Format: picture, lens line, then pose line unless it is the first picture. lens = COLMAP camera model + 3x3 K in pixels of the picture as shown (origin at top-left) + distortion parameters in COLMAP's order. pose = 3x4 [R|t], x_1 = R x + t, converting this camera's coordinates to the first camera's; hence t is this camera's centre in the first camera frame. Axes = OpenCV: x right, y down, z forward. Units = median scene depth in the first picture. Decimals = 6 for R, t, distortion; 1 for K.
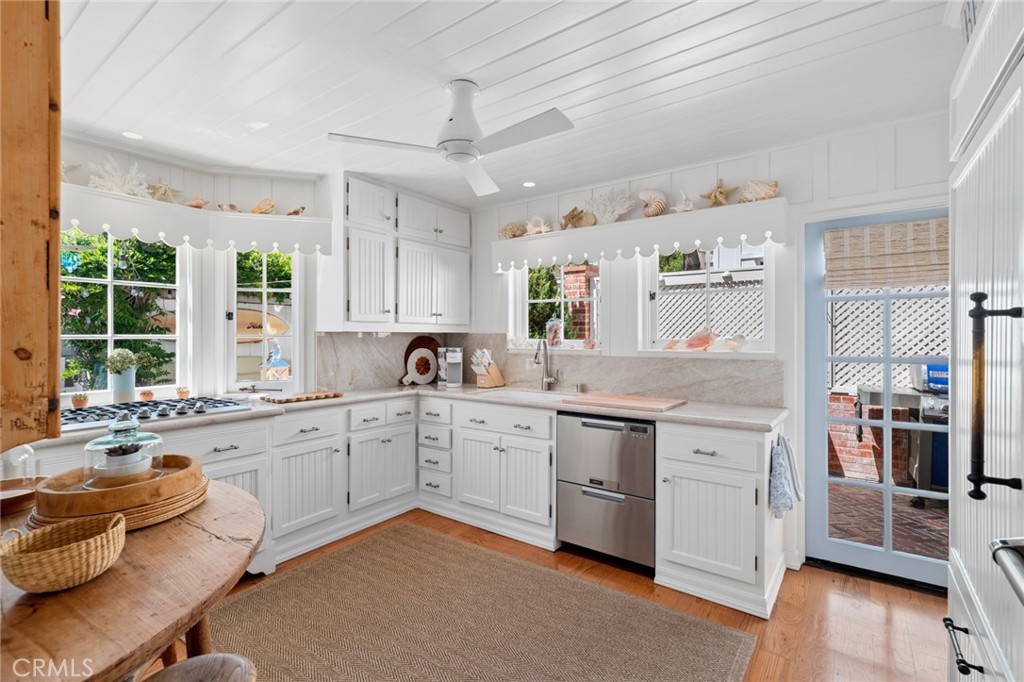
lens RADIAL K [[465.9, 0, 511.5], [0, 465.9, 329.8], [0, 0, 1]] dist [0.000211, -0.000071]
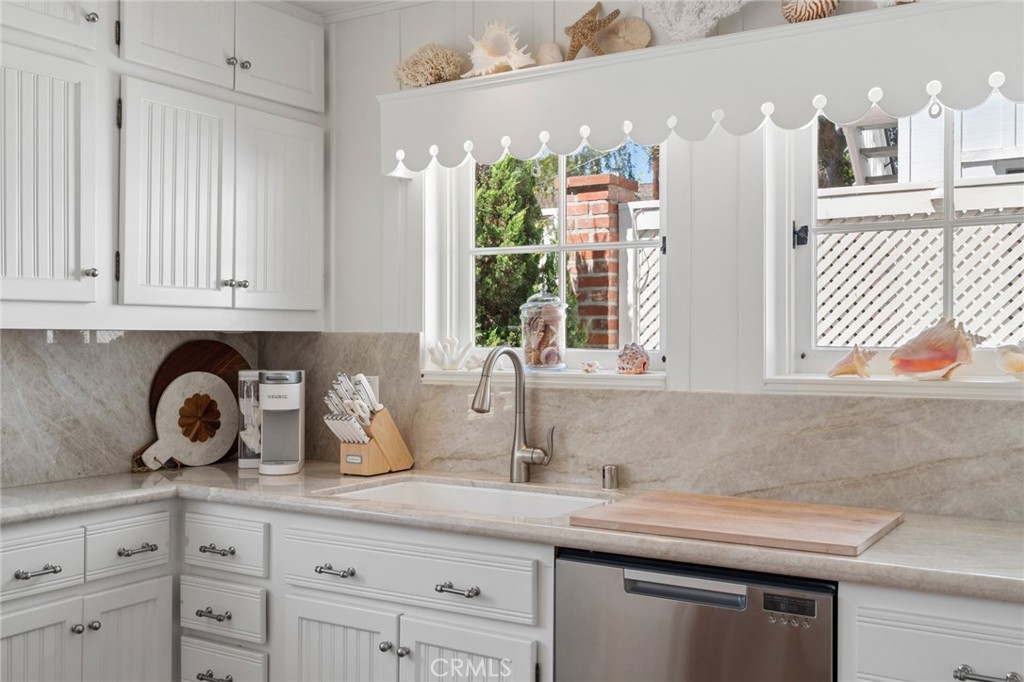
lens RADIAL K [[977.3, 0, 513.4], [0, 977.3, 328.3], [0, 0, 1]] dist [0.002208, 0.002321]
pose [[0.996923, 0.000504, 0.078379, 0.004573], [-0.000699, 0.999997, 0.002463, 0.001838], [-0.078378, -0.002510, 0.996921, 0.201120]]
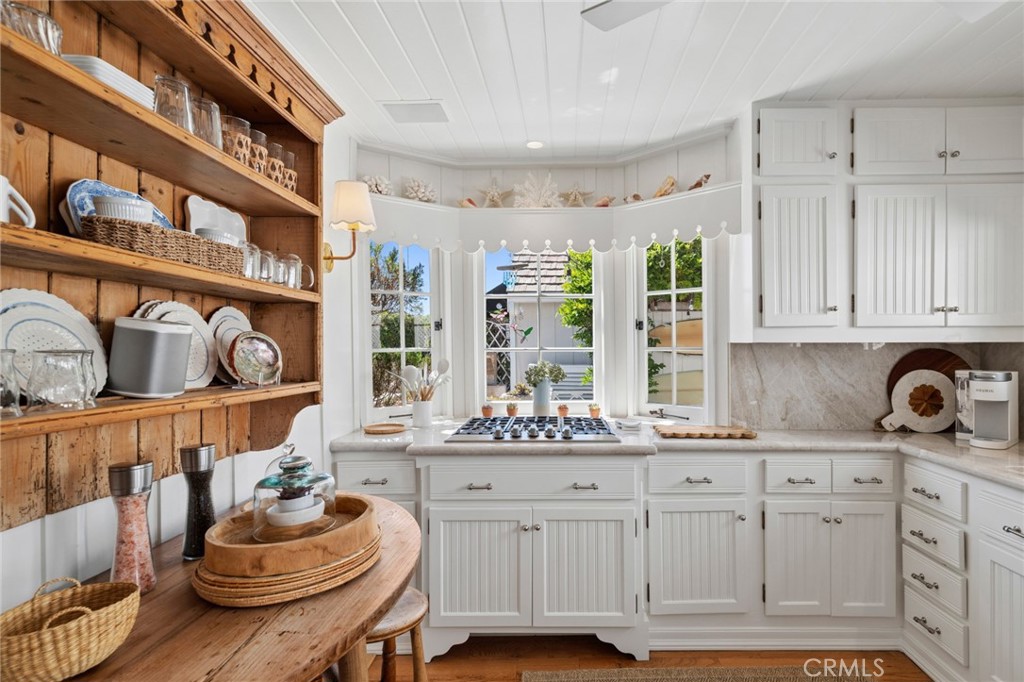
lens RADIAL K [[505.0, 0, 563.8], [0, 505.0, 343.6], [0, 0, 1]] dist [0.005605, 0.000752]
pose [[0.584157, -0.005825, -0.811620, 0.062955], [0.013207, 0.999910, 0.002329, 0.000071], [0.811533, -0.012079, 0.584182, 0.311566]]
